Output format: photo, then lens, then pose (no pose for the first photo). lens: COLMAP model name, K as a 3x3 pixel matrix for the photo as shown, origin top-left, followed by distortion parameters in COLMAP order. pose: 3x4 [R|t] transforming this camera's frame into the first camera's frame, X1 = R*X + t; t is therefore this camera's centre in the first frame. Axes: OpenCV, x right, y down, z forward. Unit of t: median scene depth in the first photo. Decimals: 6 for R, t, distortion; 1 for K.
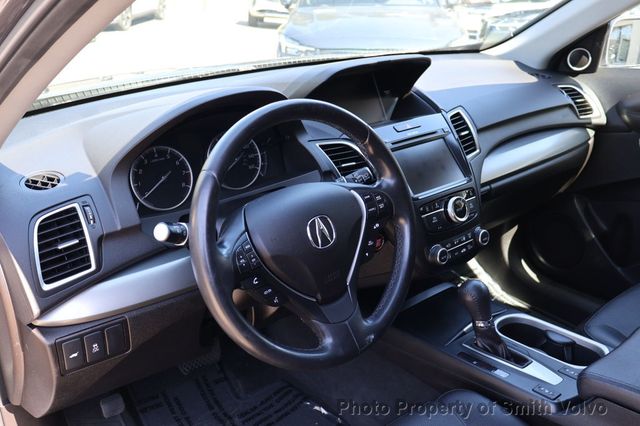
lens RADIAL K [[639.5, 0, 317.8], [0, 639.5, 211.3], [0, 0, 1]] dist [0.016425, 0.000000]
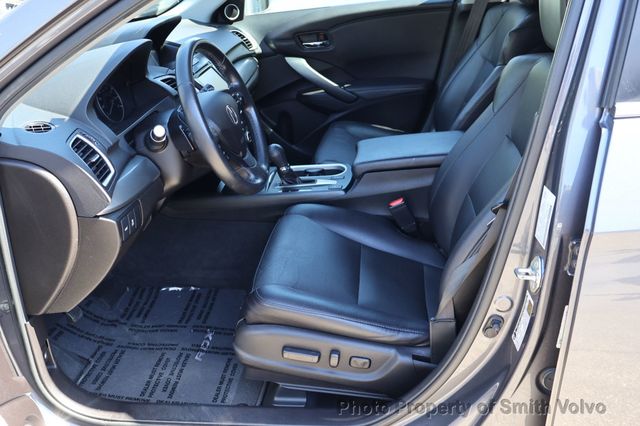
lens RADIAL K [[639.5, 0, 321.8], [0, 639.5, 215.5], [0, 0, 1]] dist [0.016425, 0.000000]
pose [[0.721420, -0.308454, 0.620008, -0.516198], [0.290947, 0.947473, 0.132831, 0.070514], [-0.628413, 0.084562, 0.773270, -0.224466]]
